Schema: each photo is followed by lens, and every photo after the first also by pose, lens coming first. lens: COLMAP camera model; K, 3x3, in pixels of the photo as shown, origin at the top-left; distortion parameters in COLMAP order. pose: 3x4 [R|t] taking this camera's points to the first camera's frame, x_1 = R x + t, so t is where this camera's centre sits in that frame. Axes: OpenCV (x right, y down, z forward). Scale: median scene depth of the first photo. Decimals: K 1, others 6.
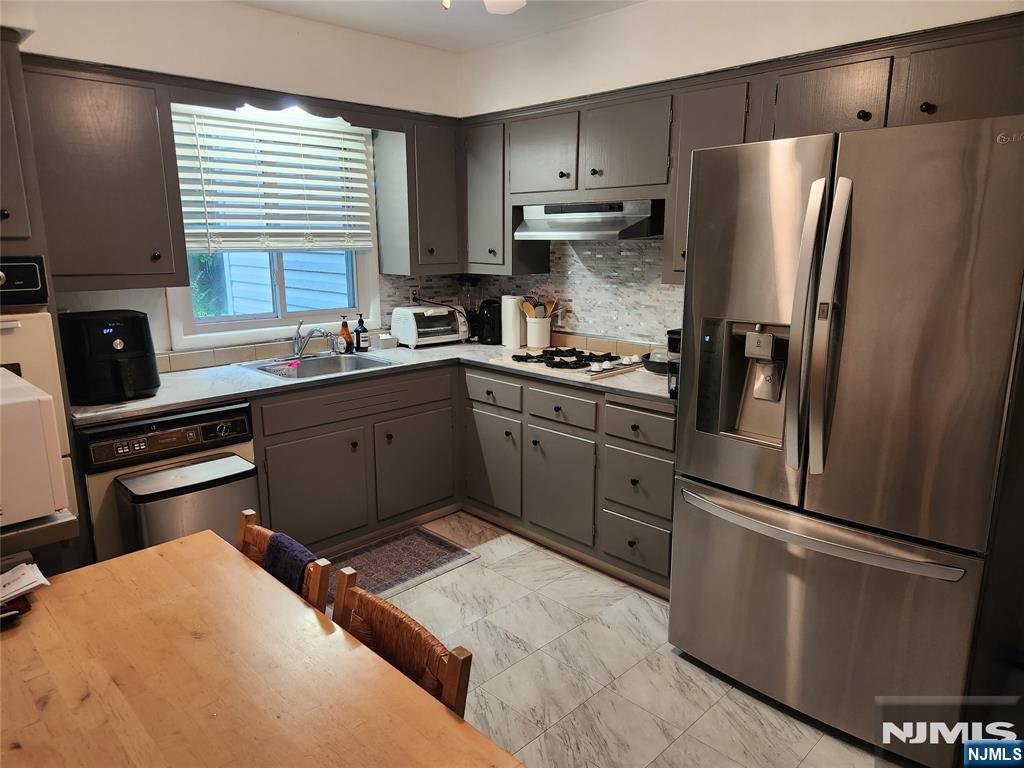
lens RADIAL K [[700.6, 0, 499.4], [0, 700.6, 383.5], [0, 0, 1]] dist [0.077120, -0.086082]
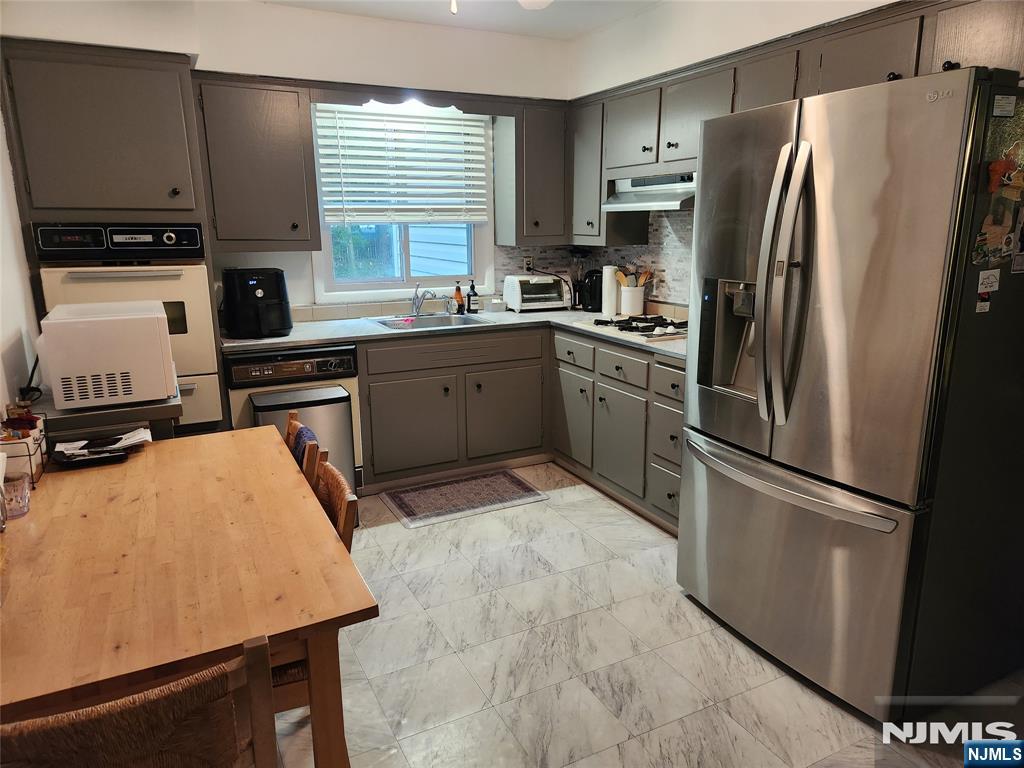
lens RADIAL K [[700.6, 0, 499.4], [0, 700.6, 383.5], [0, 0, 1]] dist [0.077120, -0.086082]
pose [[0.951798, 0.064454, -0.299876, 0.214253], [-0.058021, 0.997855, 0.030316, 0.034439], [0.301187, -0.011455, 0.953496, -0.078843]]
